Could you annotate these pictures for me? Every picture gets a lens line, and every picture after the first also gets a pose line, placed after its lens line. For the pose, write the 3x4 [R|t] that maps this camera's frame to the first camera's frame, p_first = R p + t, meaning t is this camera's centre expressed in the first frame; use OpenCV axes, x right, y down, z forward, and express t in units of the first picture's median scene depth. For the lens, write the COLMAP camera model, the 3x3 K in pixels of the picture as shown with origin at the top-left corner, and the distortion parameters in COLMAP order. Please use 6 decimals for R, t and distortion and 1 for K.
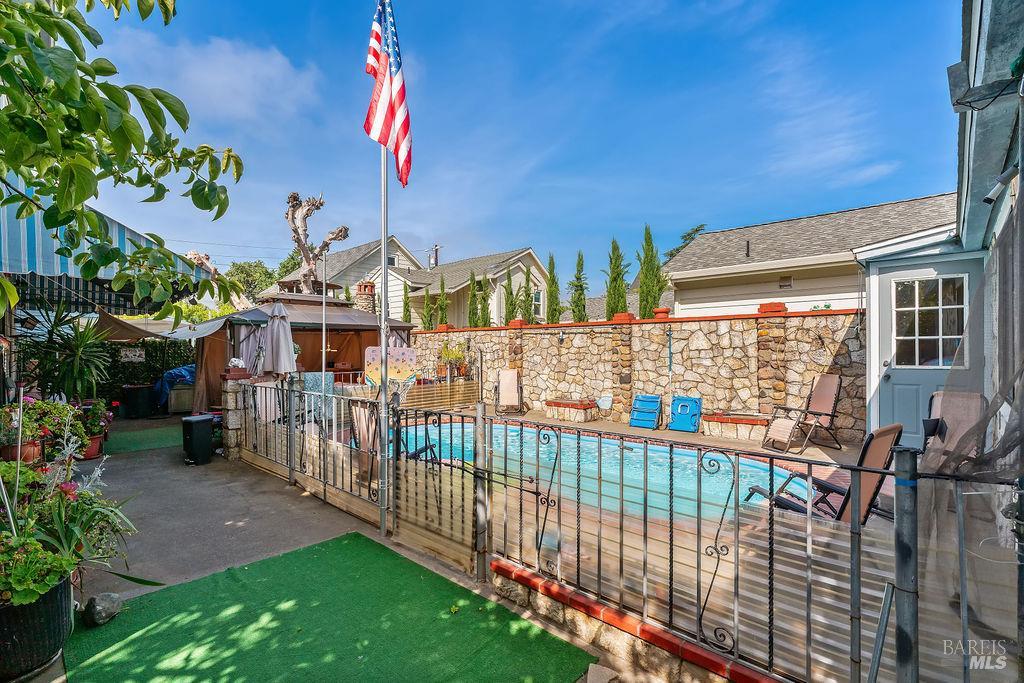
lens RADIAL K [[473.5, 0, 516.7], [0, 473.5, 348.9], [0, 0, 1]] dist [-0.004875, 0.002501]
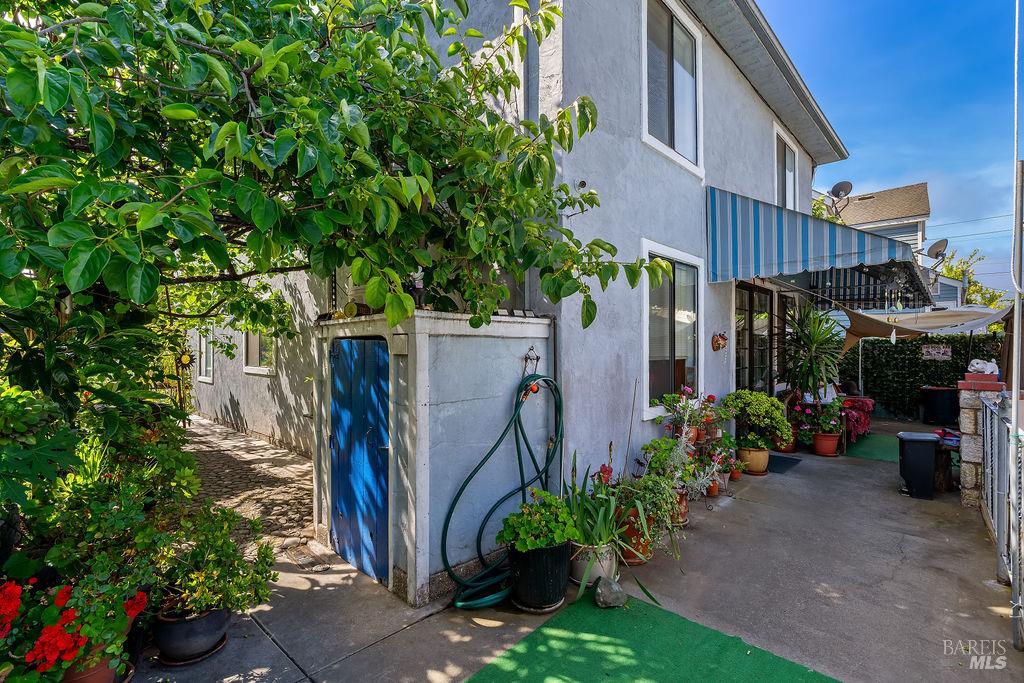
lens RADIAL K [[473.5, 0, 518.4], [0, 473.5, 339.4], [0, 0, 1]] dist [-0.004875, 0.002501]
pose [[0.035722, -0.009955, -0.999312, 0.071797], [-0.000334, 0.999950, -0.009973, -0.003527], [0.999362, 0.000690, 0.035717, 0.313656]]
